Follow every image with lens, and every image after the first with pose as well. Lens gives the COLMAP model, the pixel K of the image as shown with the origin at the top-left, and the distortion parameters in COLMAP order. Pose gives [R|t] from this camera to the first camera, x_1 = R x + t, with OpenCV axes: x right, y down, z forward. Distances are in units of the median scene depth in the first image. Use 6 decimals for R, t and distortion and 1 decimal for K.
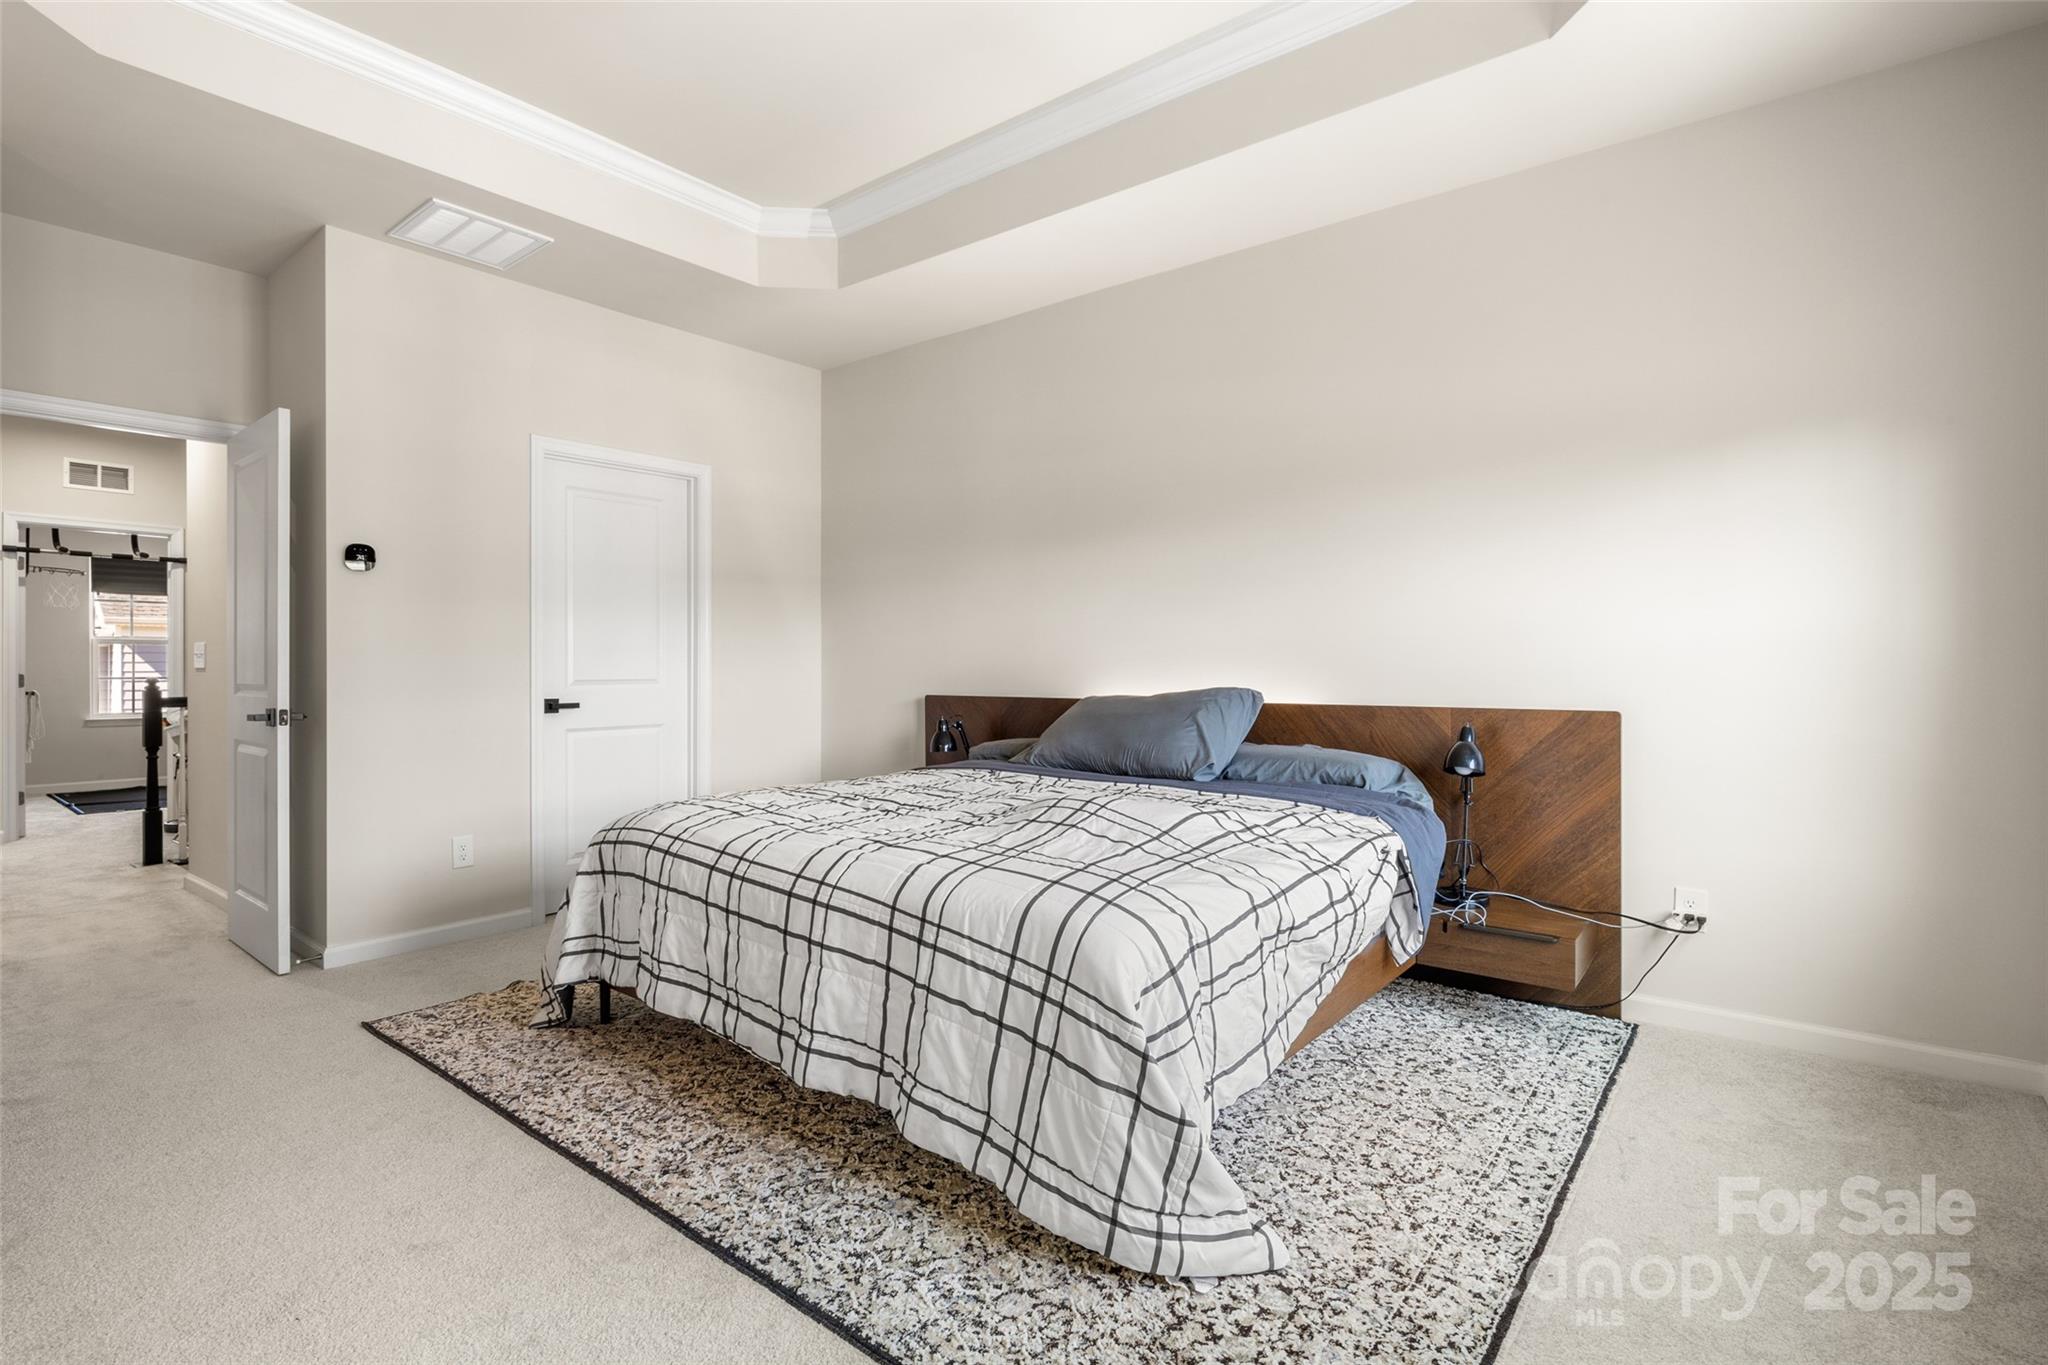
lens RADIAL K [[981.2, 0, 1030.9], [0, 981.2, 673.7], [0, 0, 1]] dist [0.001791, 0.001147]
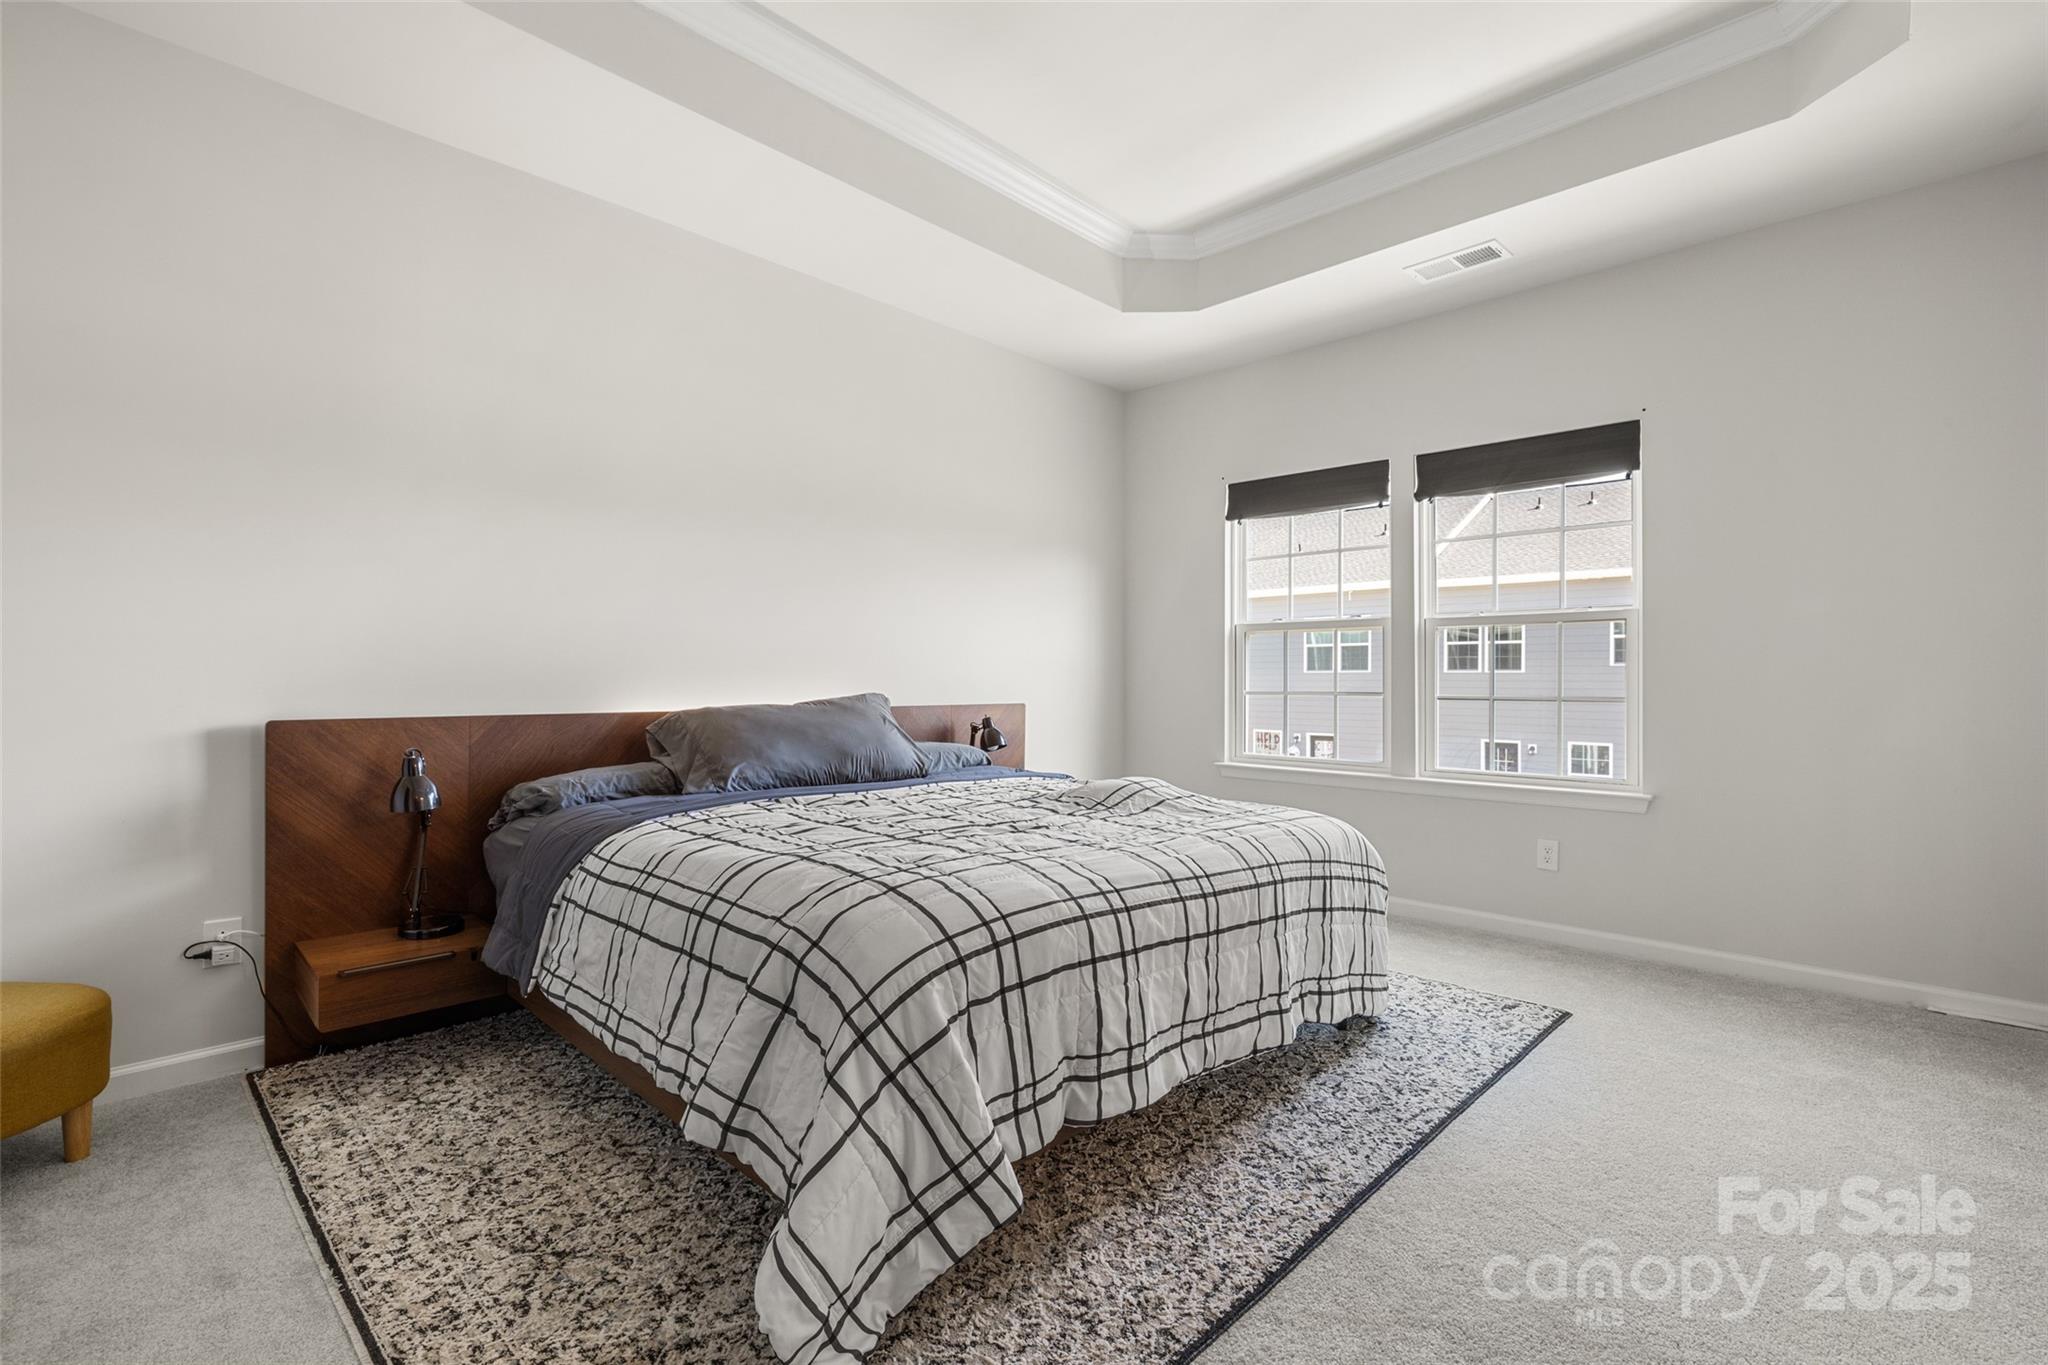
lens RADIAL K [[913.6, 0, 1032.4], [0, 913.6, 684.2], [0, 0, 1]] dist [0.001437, 0.000334]
pose [[0.097330, -0.001219, 0.995251, -1.234665], [0.001621, 0.999998, 0.001067, 0.001470], [-0.995251, 0.001510, 0.097332, 1.118599]]
